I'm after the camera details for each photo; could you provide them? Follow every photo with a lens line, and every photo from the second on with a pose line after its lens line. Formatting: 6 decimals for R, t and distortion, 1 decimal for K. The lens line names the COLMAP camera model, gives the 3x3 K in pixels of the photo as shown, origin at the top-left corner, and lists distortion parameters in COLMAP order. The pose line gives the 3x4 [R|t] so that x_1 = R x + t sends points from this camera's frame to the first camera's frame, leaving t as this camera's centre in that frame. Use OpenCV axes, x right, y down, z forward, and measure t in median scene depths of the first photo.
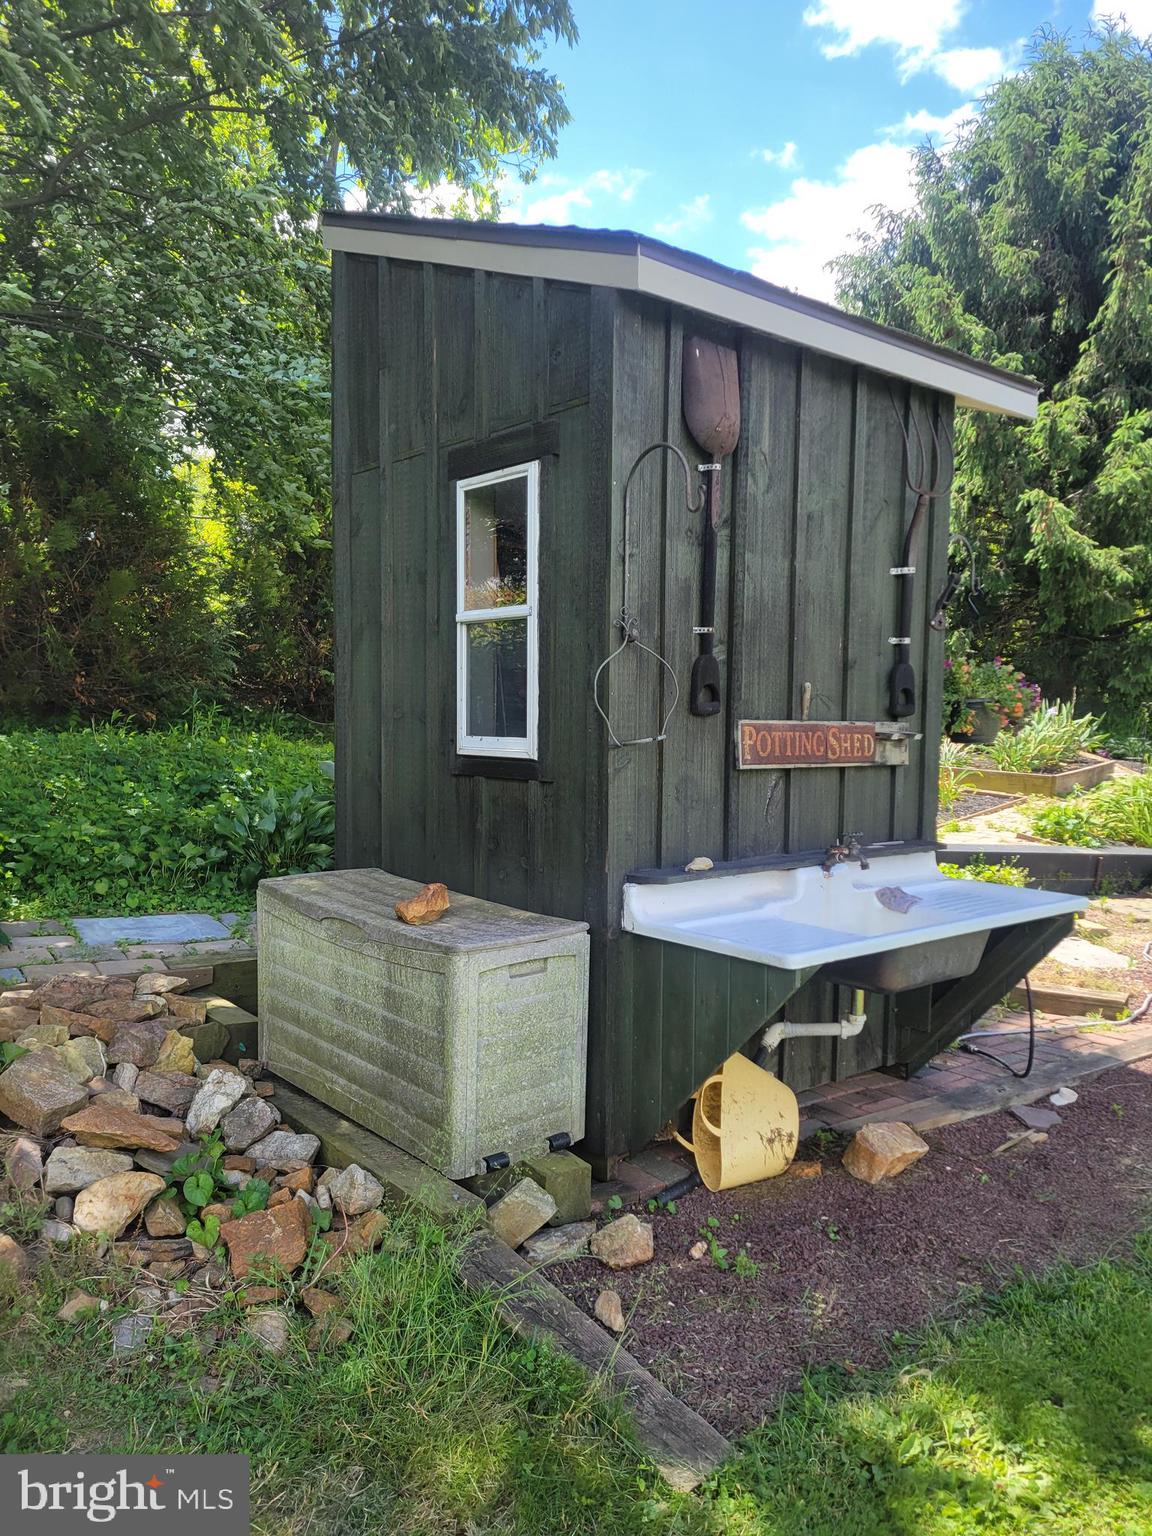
lens RADIAL K [[1152.1, 0, 582.6], [0, 1152.1, 766.6], [0, 0, 1]] dist [0.011068, 0.003089]
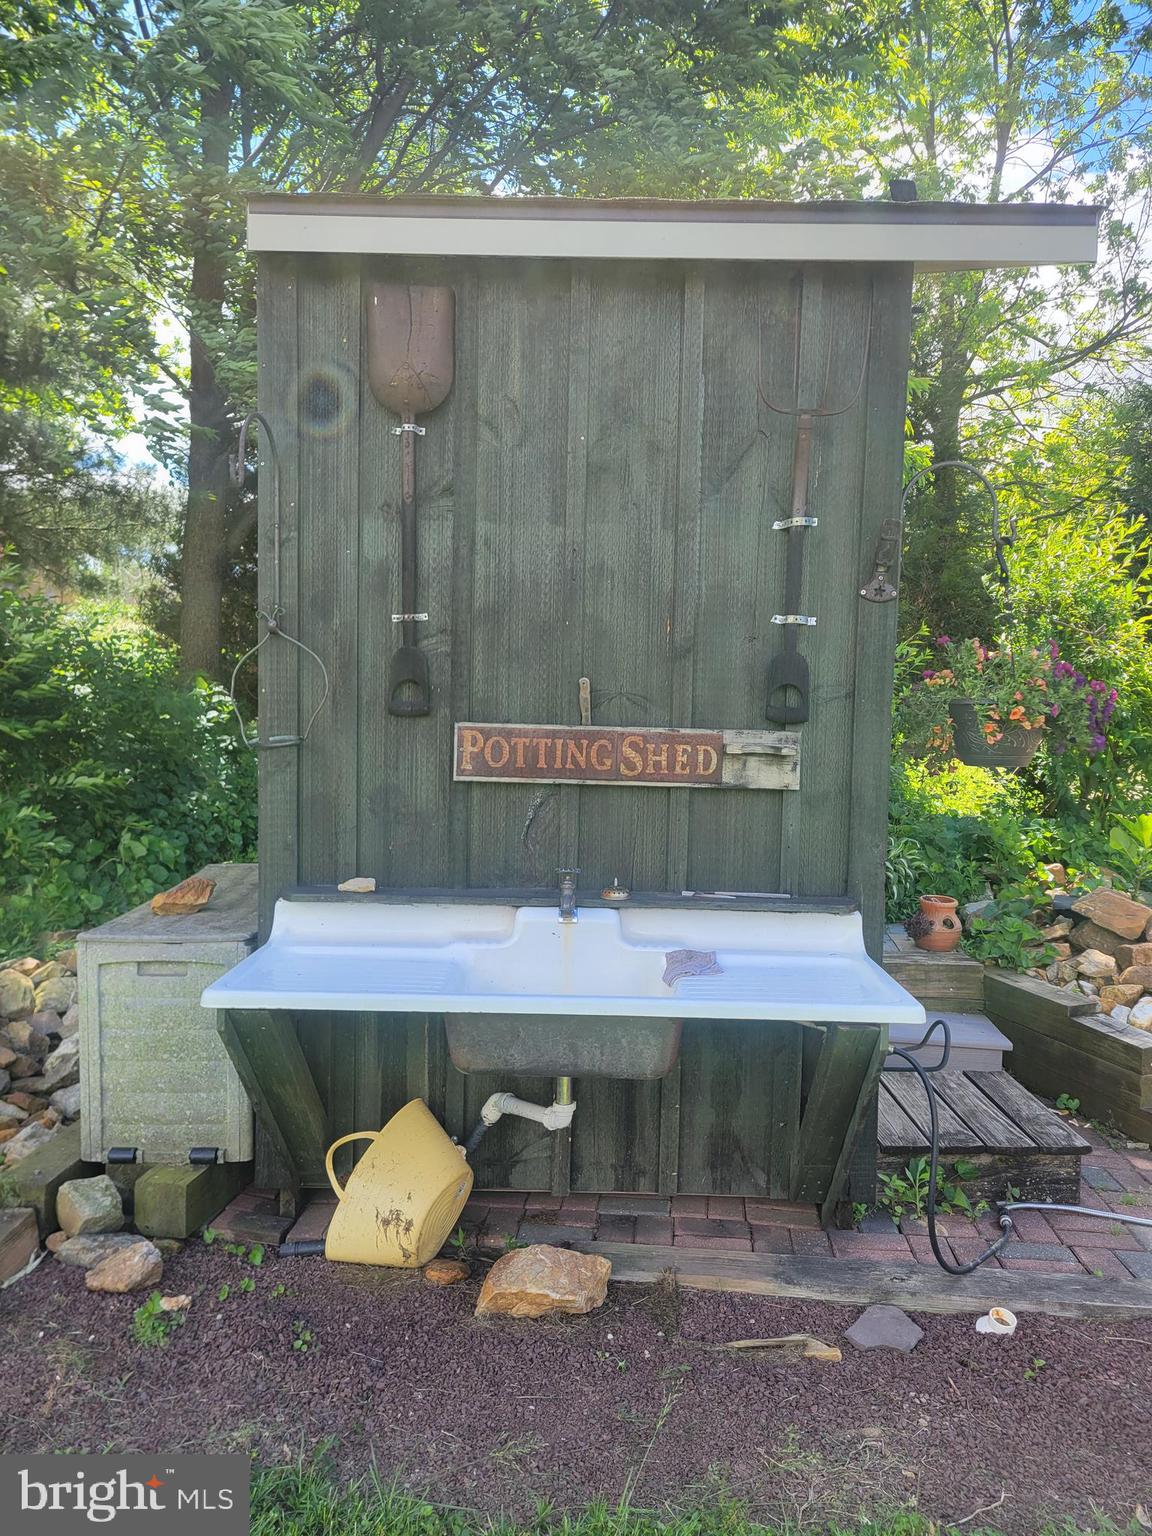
lens RADIAL K [[1152.1, 0, 579.0], [0, 1152.1, 773.6], [0, 0, 1]] dist [0.011068, 0.003089]
pose [[0.759737, 0.032917, -0.649397, 0.735097], [-0.043850, 0.999038, -0.000662, -0.006149], [0.648750, 0.028979, 0.760450, 0.406074]]
